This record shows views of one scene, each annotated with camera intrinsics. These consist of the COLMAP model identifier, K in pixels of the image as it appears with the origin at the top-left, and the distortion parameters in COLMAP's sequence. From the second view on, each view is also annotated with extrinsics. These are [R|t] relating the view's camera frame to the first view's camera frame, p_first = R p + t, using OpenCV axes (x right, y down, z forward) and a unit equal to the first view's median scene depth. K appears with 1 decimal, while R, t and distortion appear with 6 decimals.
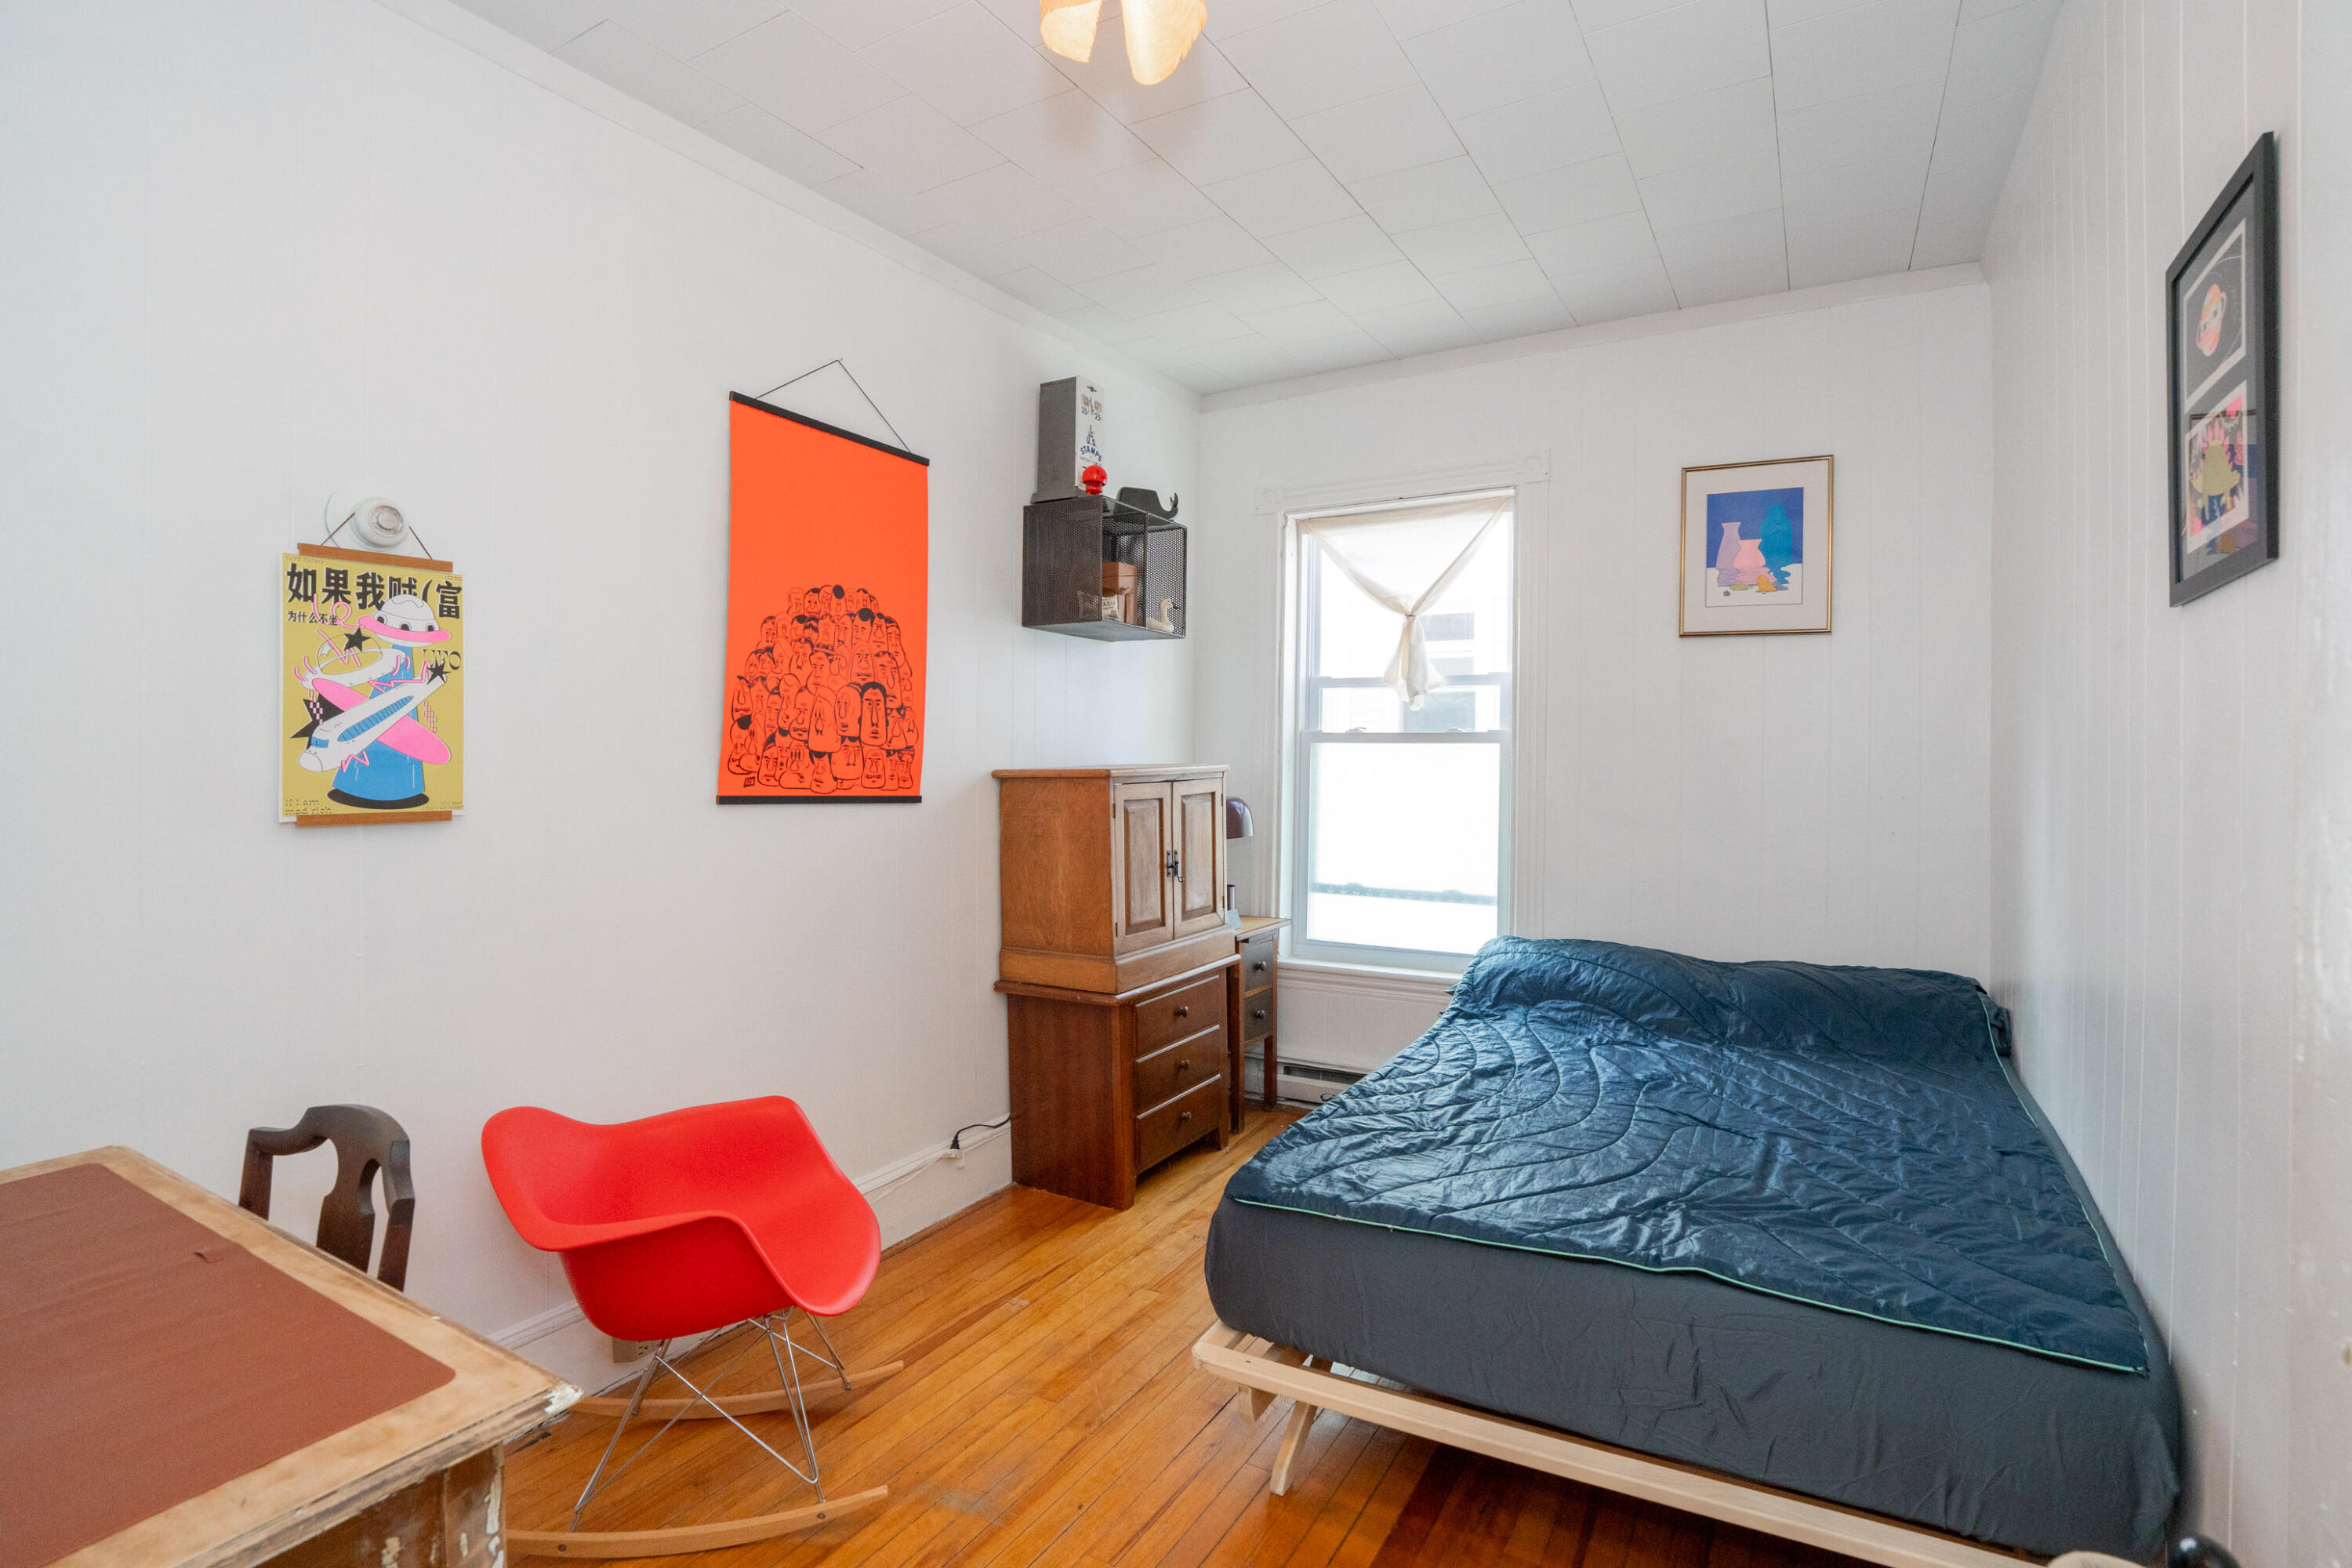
lens RADIAL K [[1089.6, 0, 1157.5], [0, 1089.6, 774.0], [0, 0, 1]] dist [-0.066975, 0.026716]
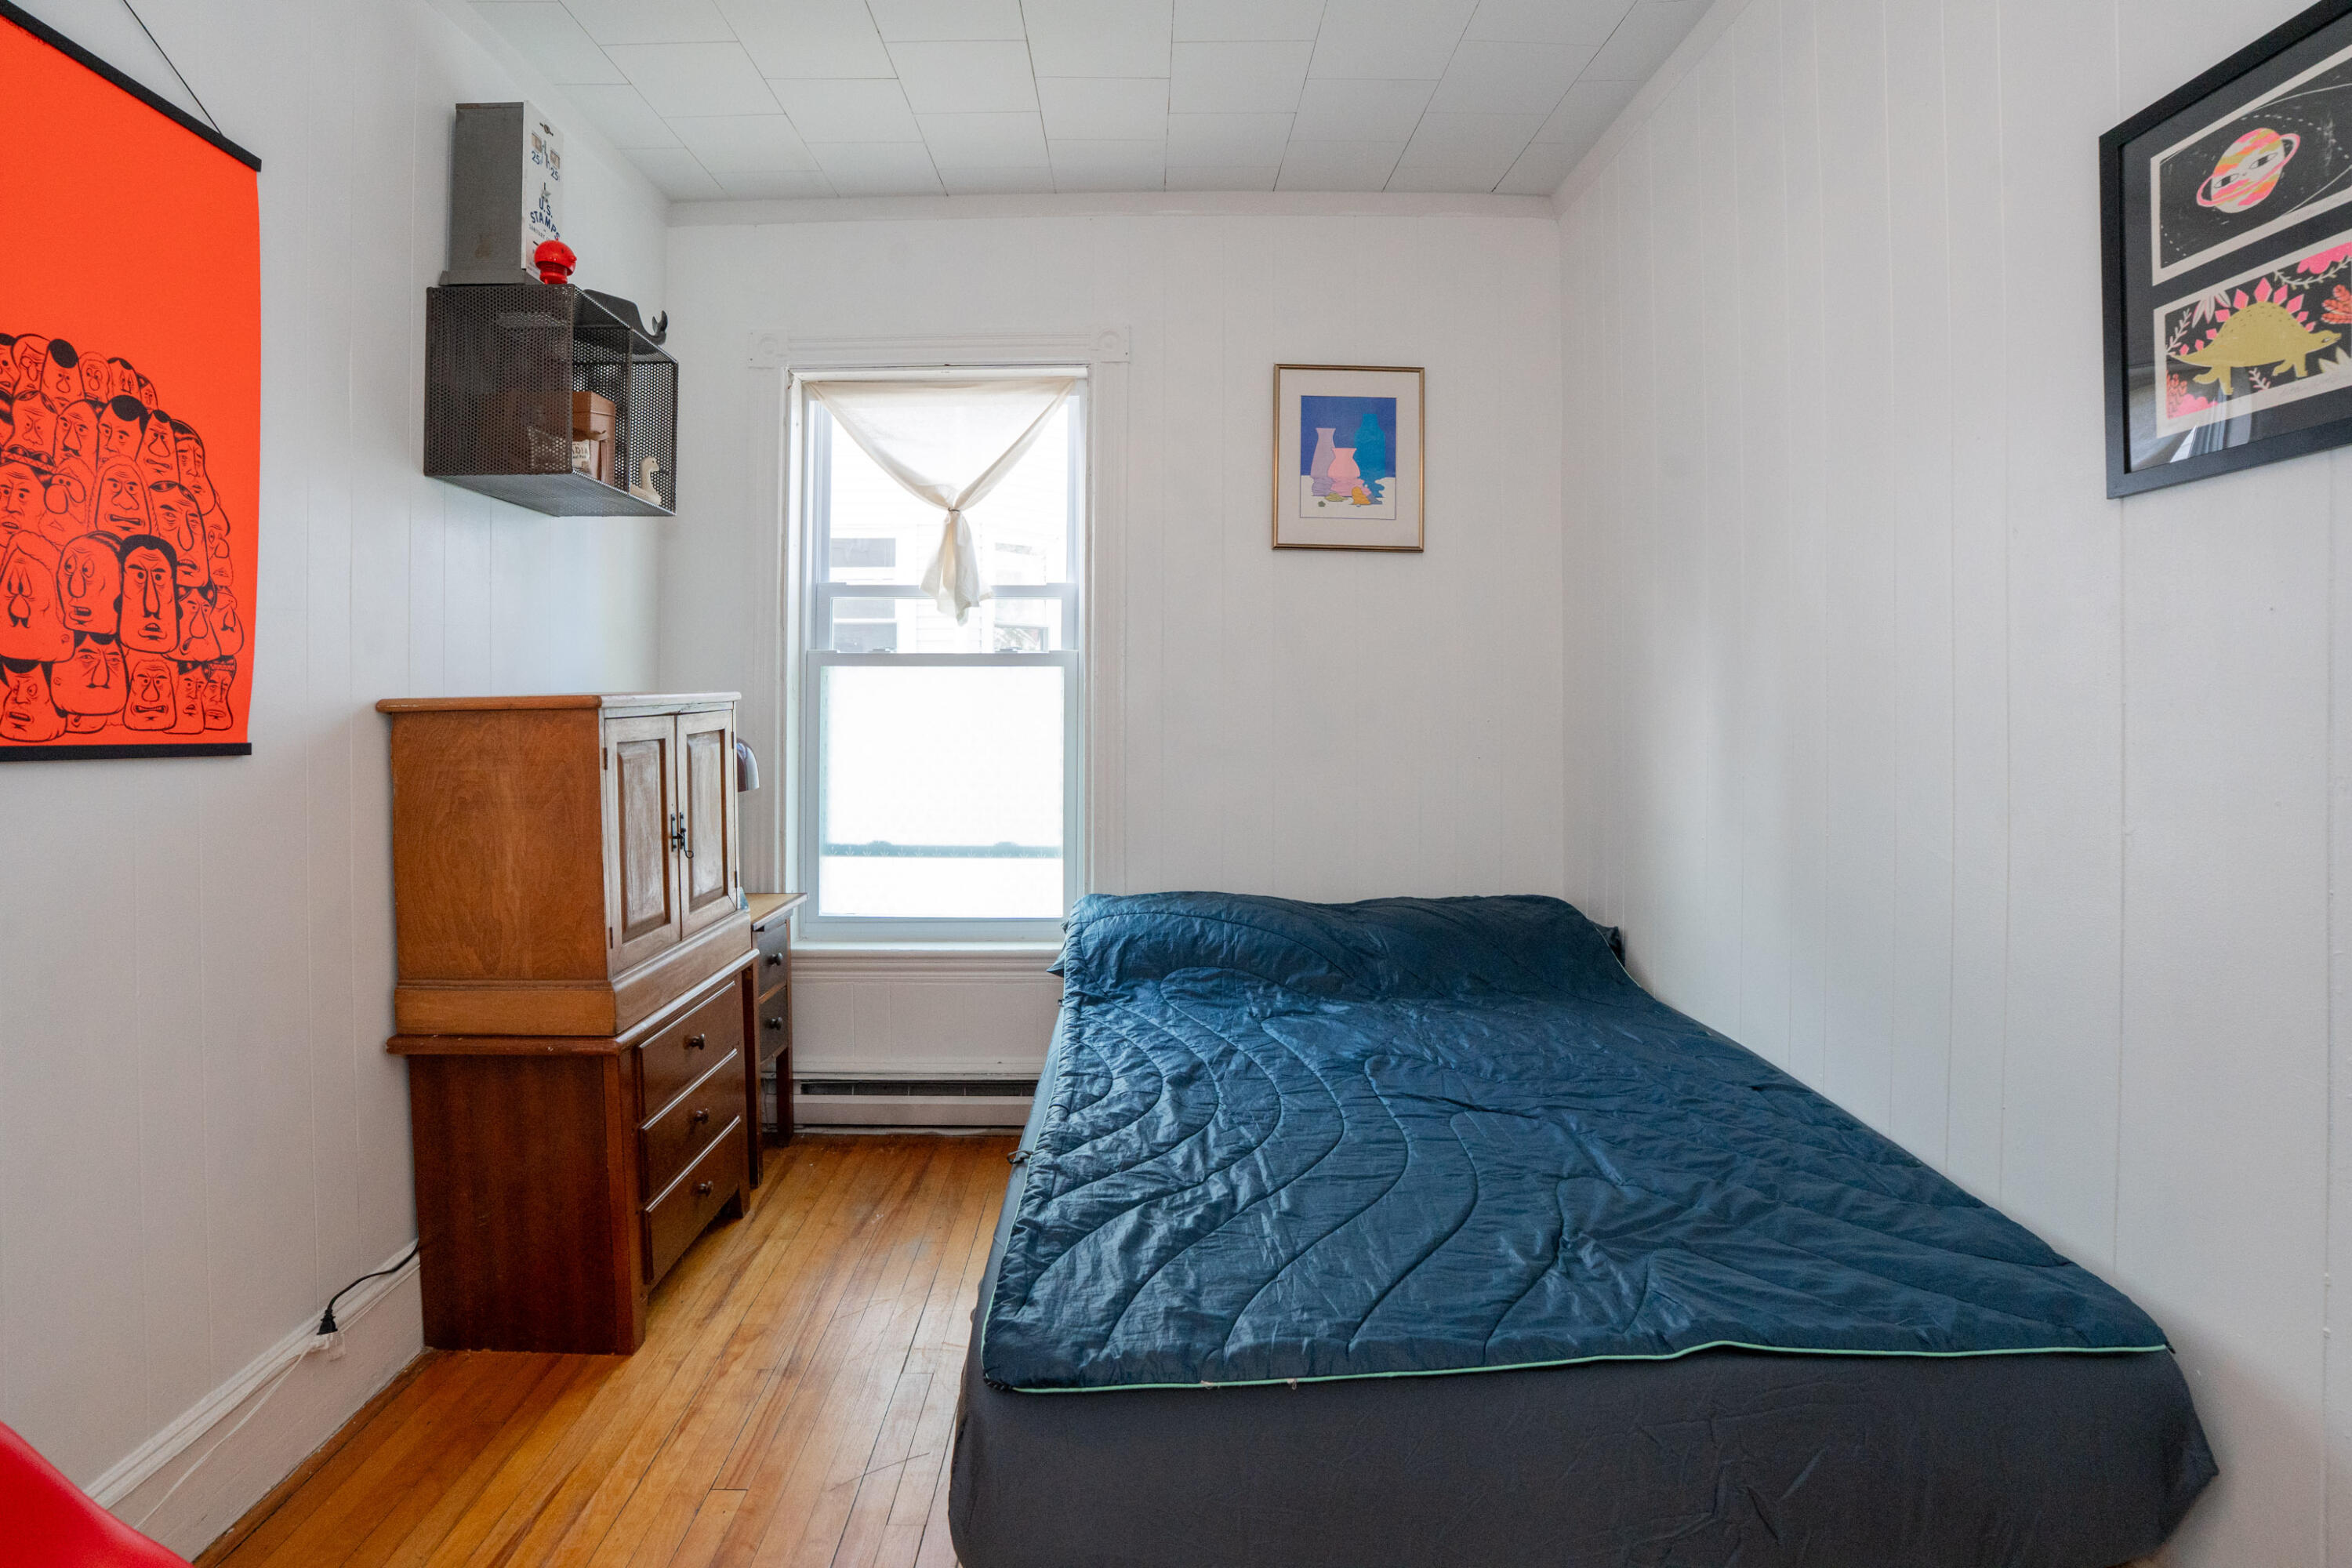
lens RADIAL K [[1156.2, 0, 1177.6], [0, 1156.2, 712.7], [0, 0, 1]] dist [-0.074724, 0.034751]
pose [[0.856673, -0.010876, 0.515745, -0.090719], [0.010527, 0.999938, 0.003600, 0.006444], [-0.515752, 0.002345, 0.856735, 0.214320]]
